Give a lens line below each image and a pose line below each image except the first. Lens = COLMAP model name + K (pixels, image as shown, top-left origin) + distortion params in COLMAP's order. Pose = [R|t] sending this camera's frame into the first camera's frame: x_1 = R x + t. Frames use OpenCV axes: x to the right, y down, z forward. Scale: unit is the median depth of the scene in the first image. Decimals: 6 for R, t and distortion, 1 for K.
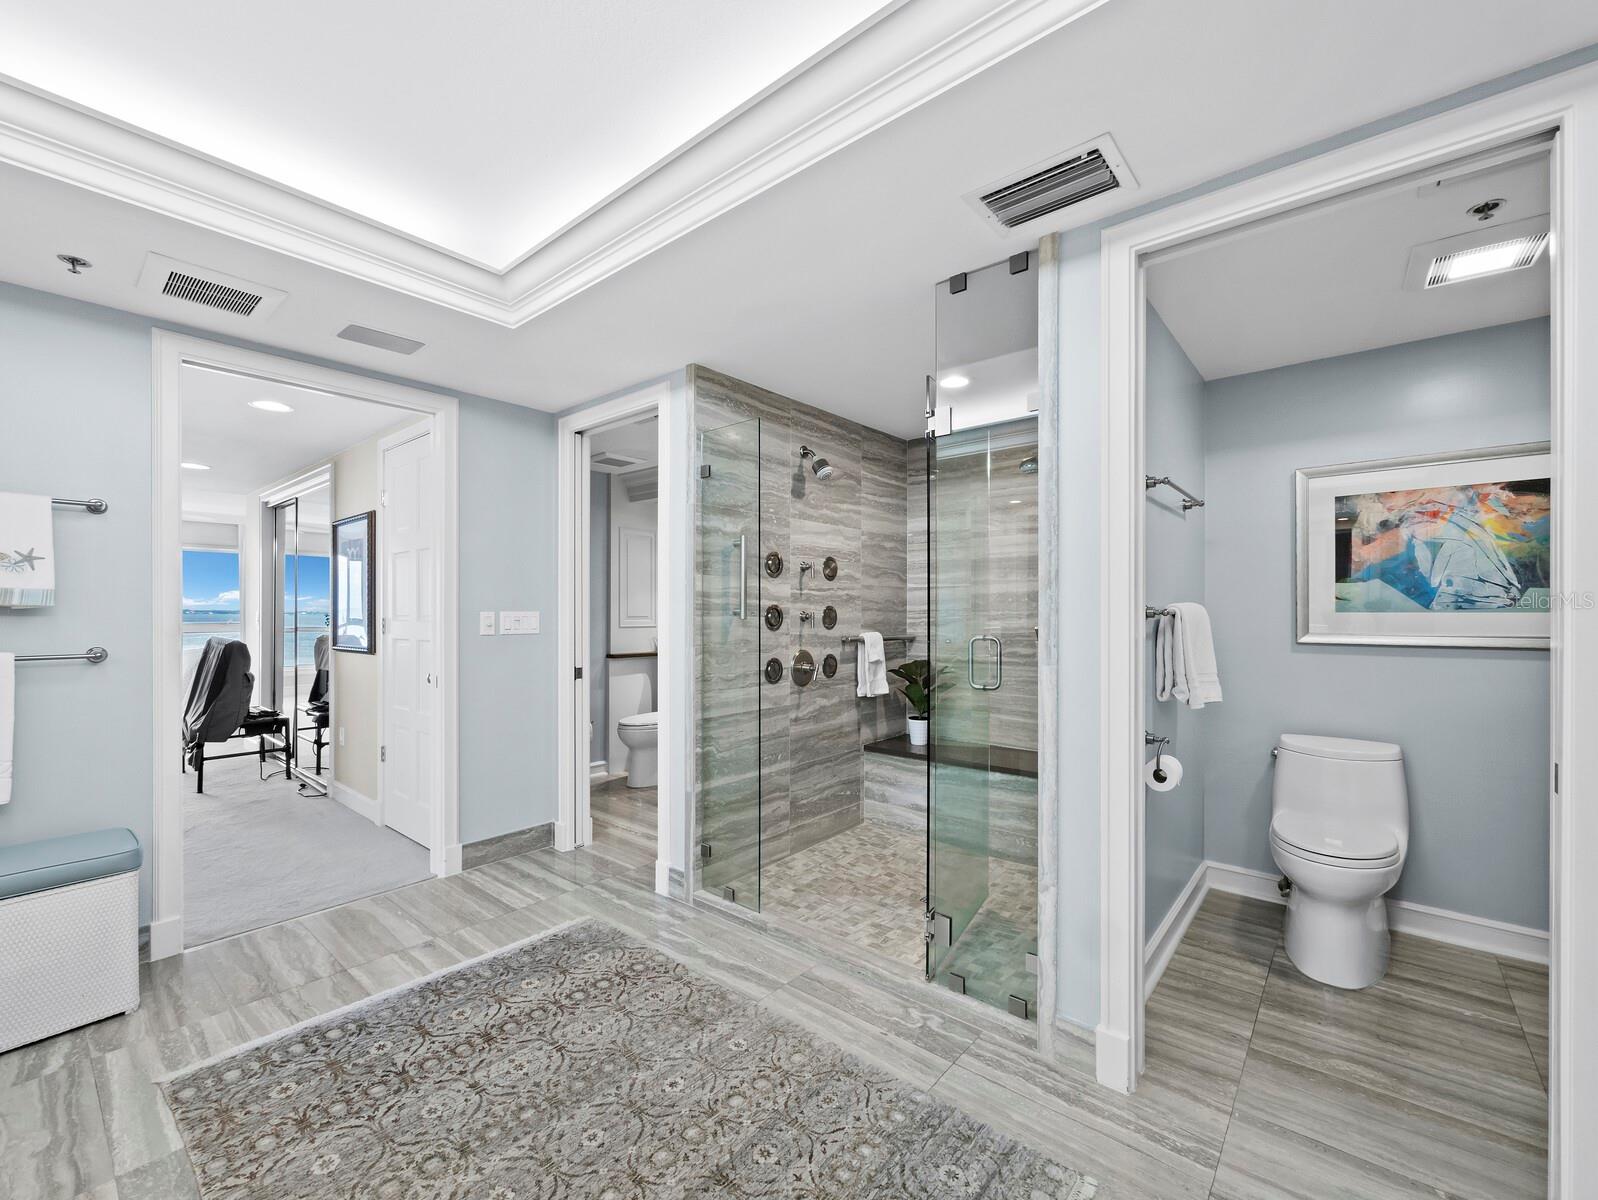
lens RADIAL K [[672.0, 0, 800.5], [0, 672.0, 599.4], [0, 0, 1]] dist [0.000397, 0.000208]
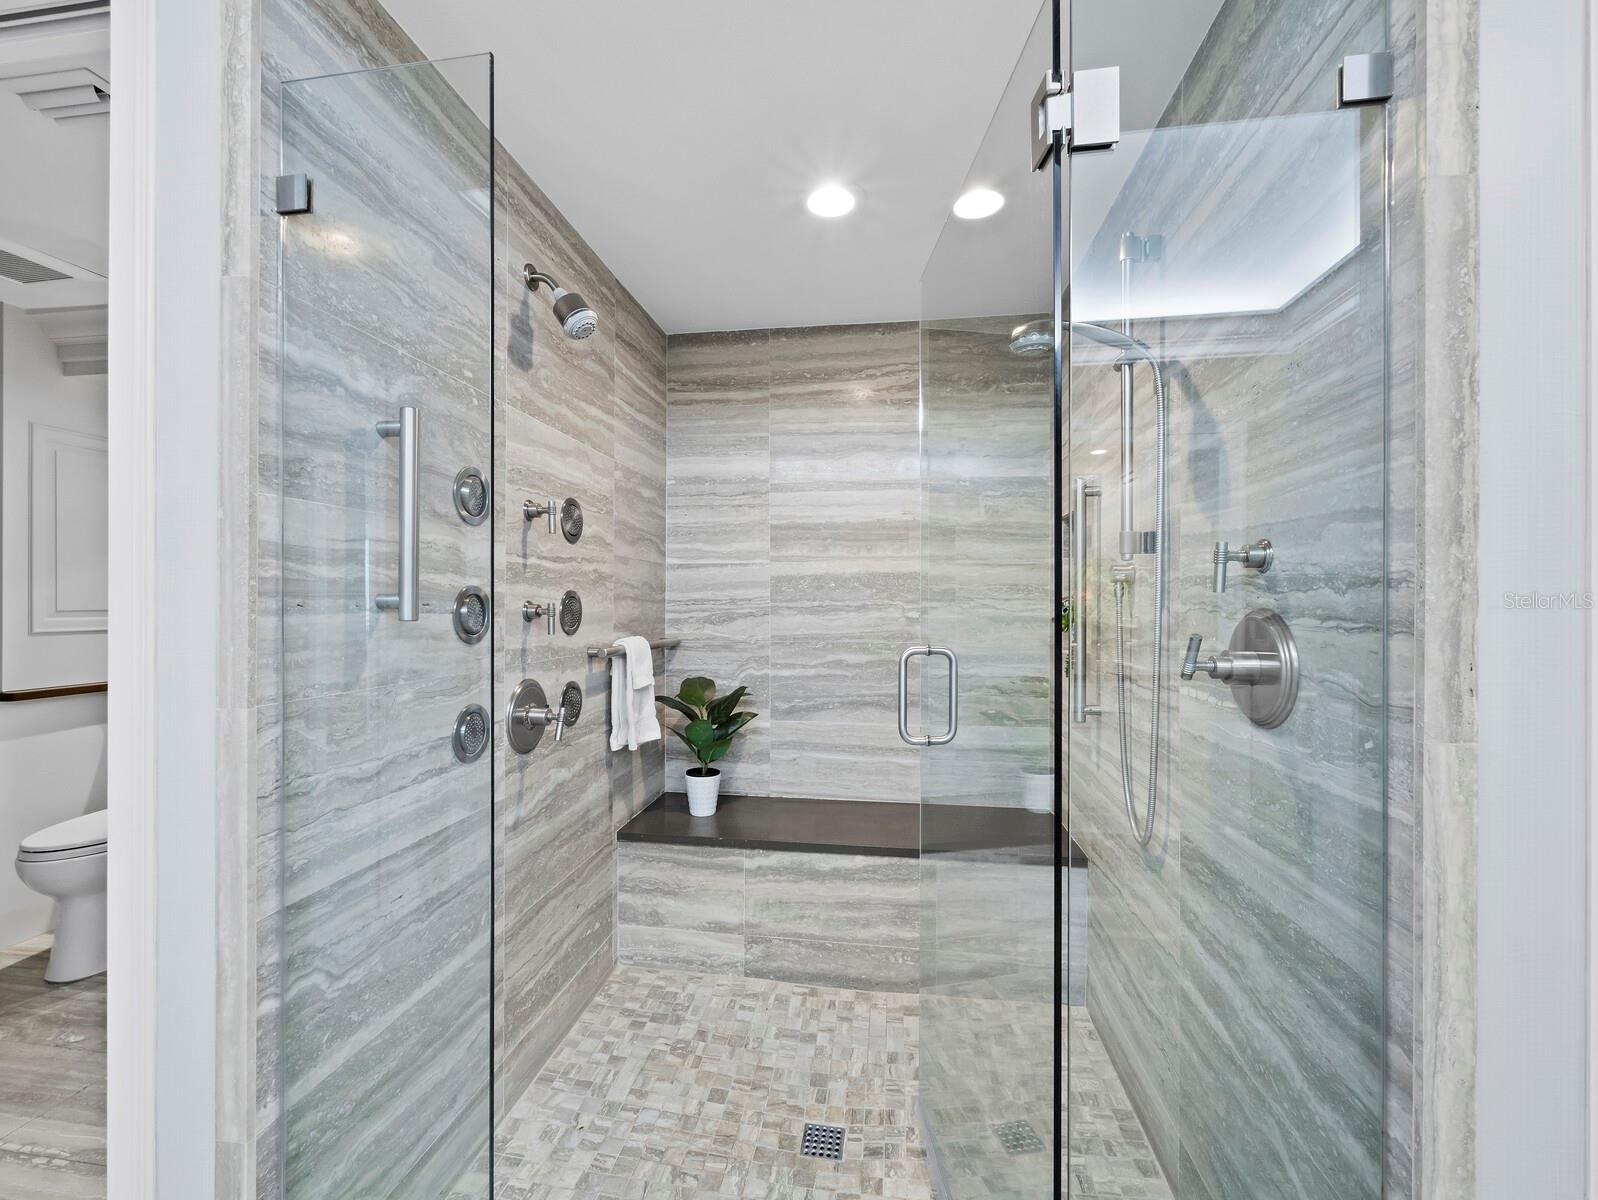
lens RADIAL K [[672.0, 0, 800.5], [0, 672.0, 599.4], [0, 0, 1]] dist [0.000397, 0.000208]
pose [[0.852205, 0.002907, 0.523200, -0.081279], [-0.010752, 0.999871, 0.011958, 0.008401], [-0.523097, -0.015816, 0.852126, 0.462556]]
